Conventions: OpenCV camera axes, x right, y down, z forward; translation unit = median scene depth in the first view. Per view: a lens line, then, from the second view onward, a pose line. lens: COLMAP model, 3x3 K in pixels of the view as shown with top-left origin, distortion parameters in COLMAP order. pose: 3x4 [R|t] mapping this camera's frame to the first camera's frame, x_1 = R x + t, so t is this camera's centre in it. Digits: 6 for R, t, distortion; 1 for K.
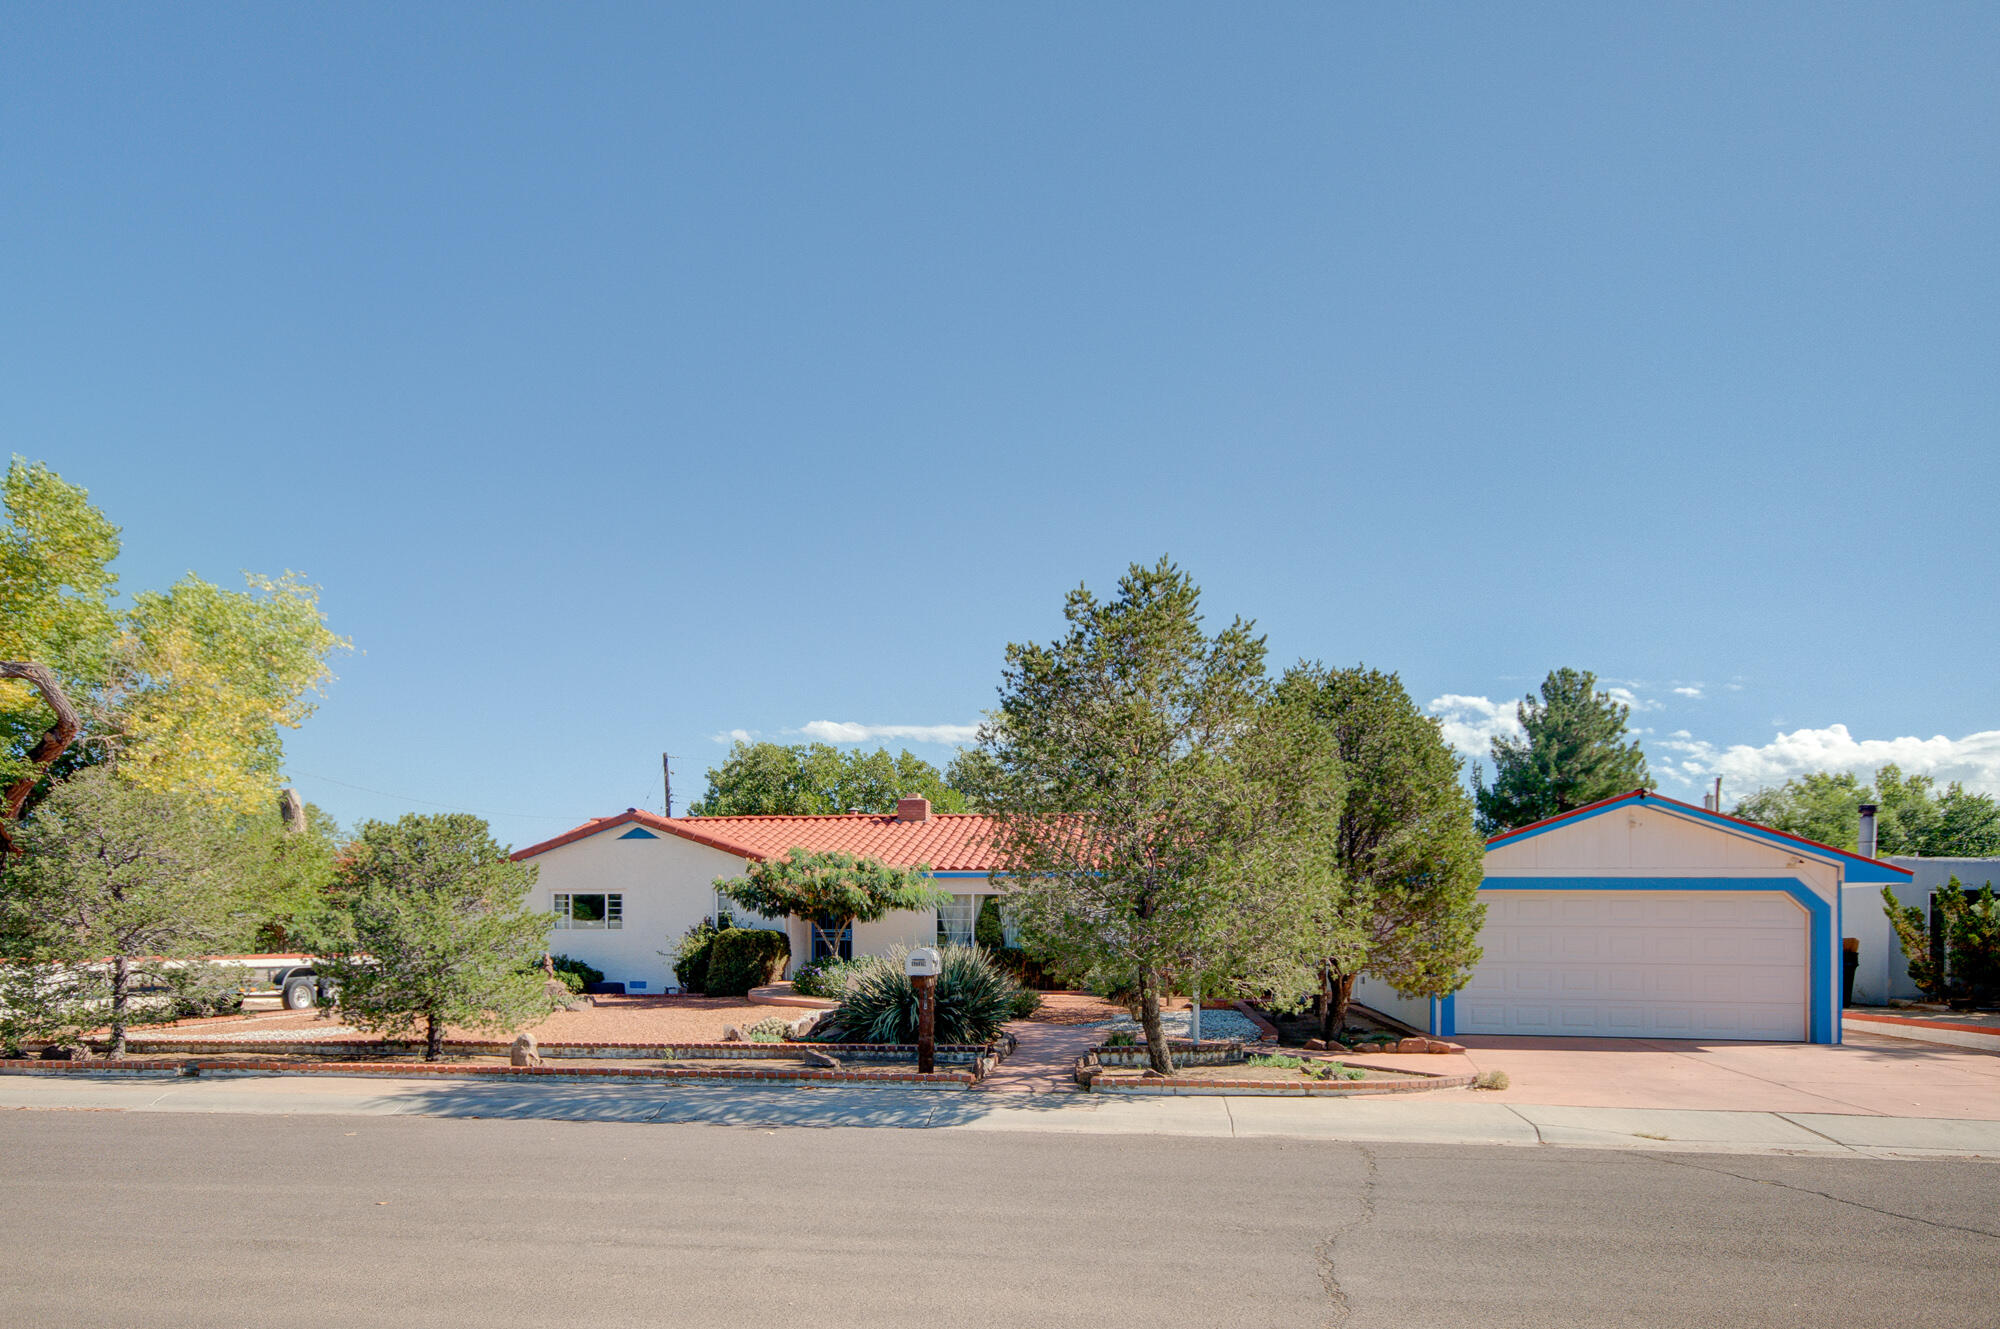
lens RADIAL K [[1131.2, 0, 1000.0], [0, 1131.2, 664.5], [0, 0, 1]] dist [0.007387, 0.001521]
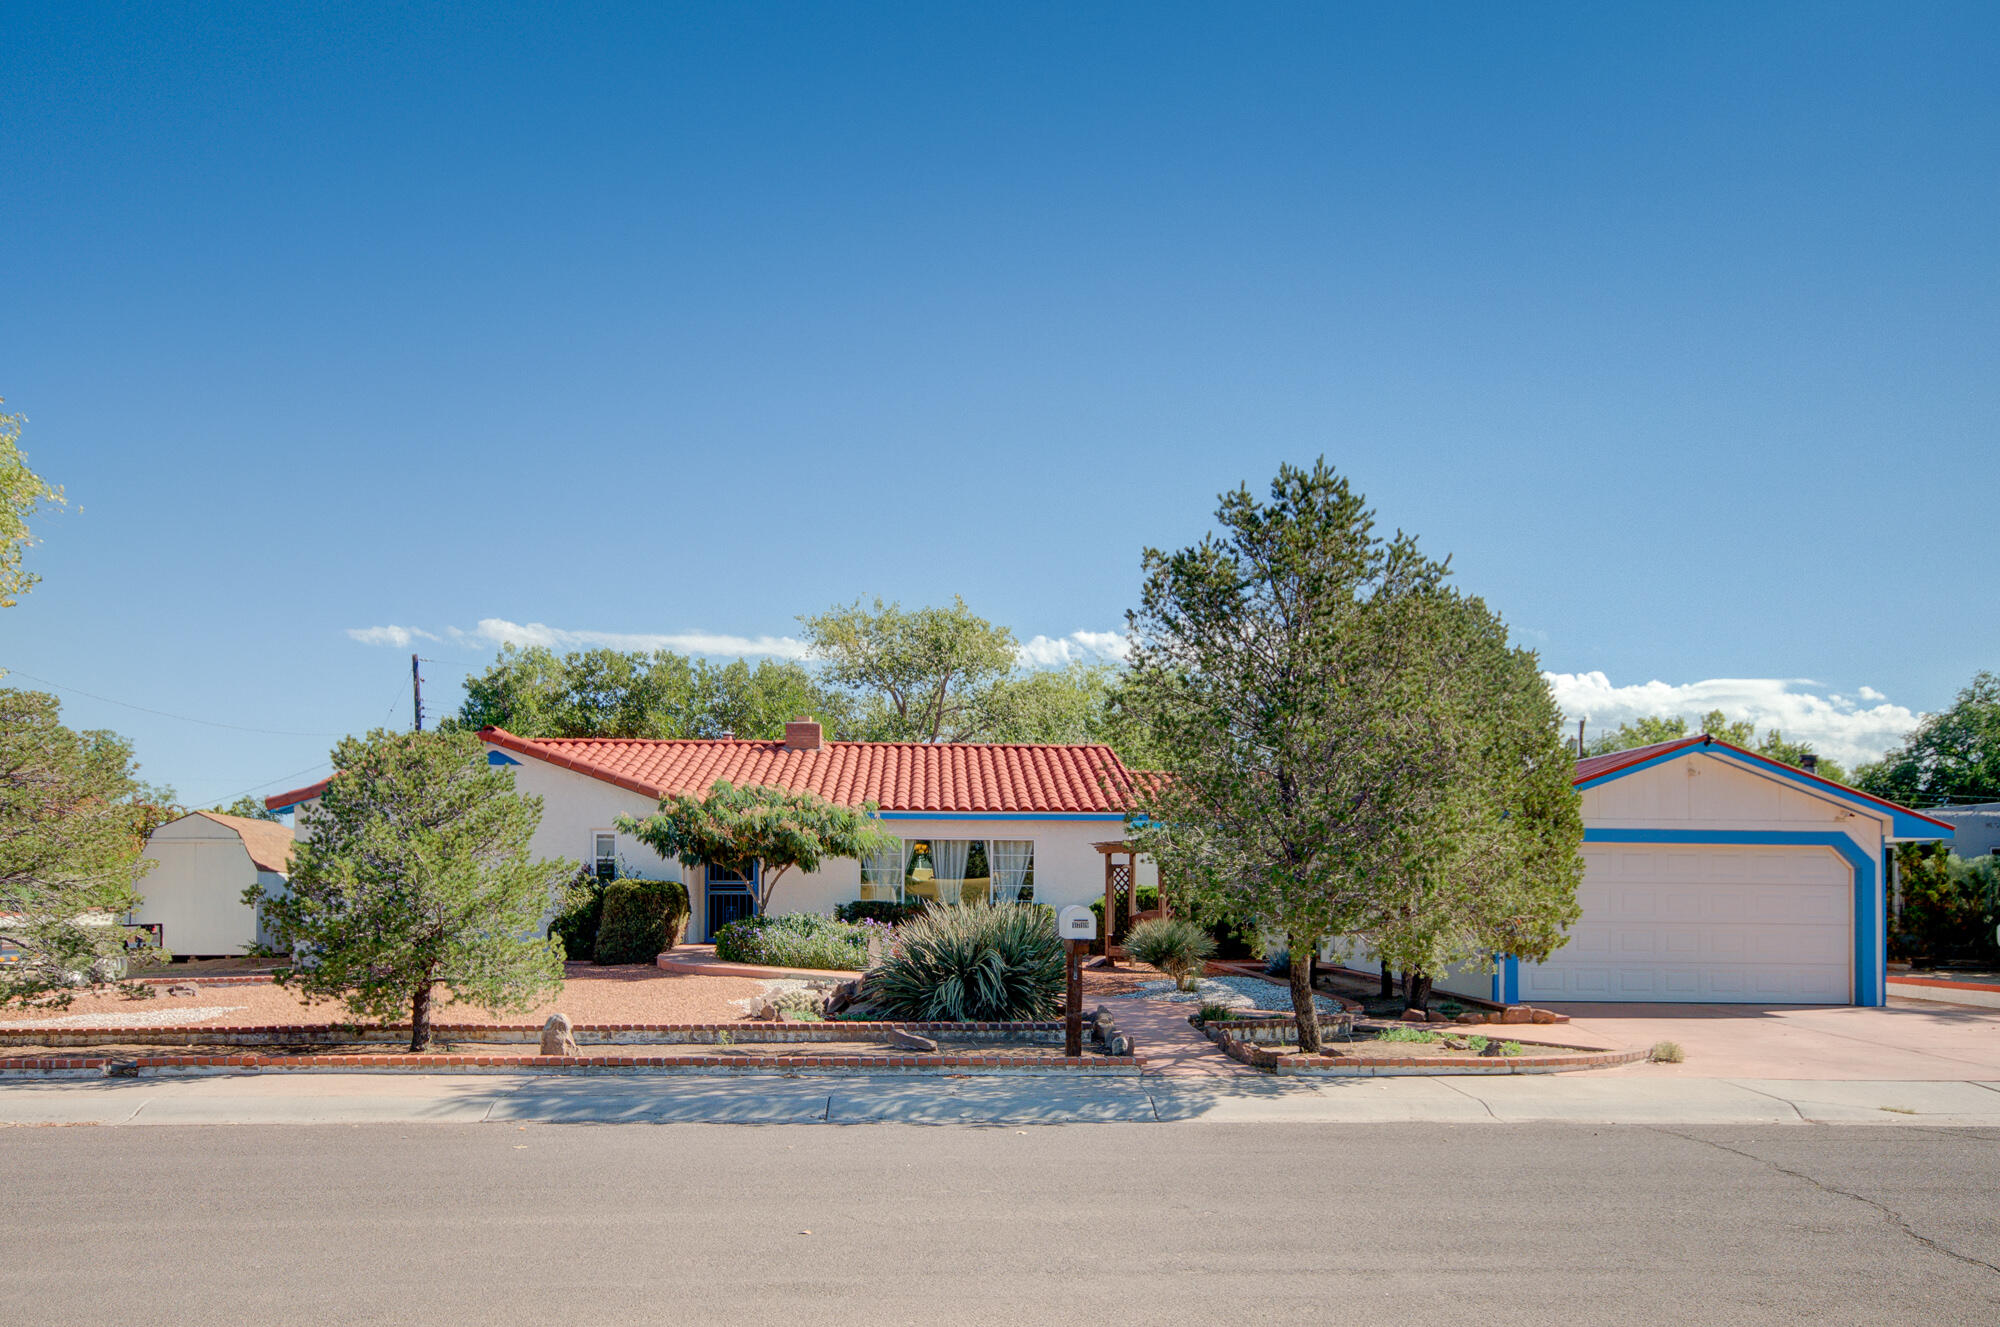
lens RADIAL K [[1335.1, 0, 999.7], [0, 1335.1, 548.3], [0, 0, 1]] dist [0.001863, 0.004013]
pose [[0.983110, 0.049016, 0.176327, -0.251894], [-0.046613, 0.998755, -0.017750, 0.004647], [-0.176978, 0.009231, 0.984172, 0.027257]]
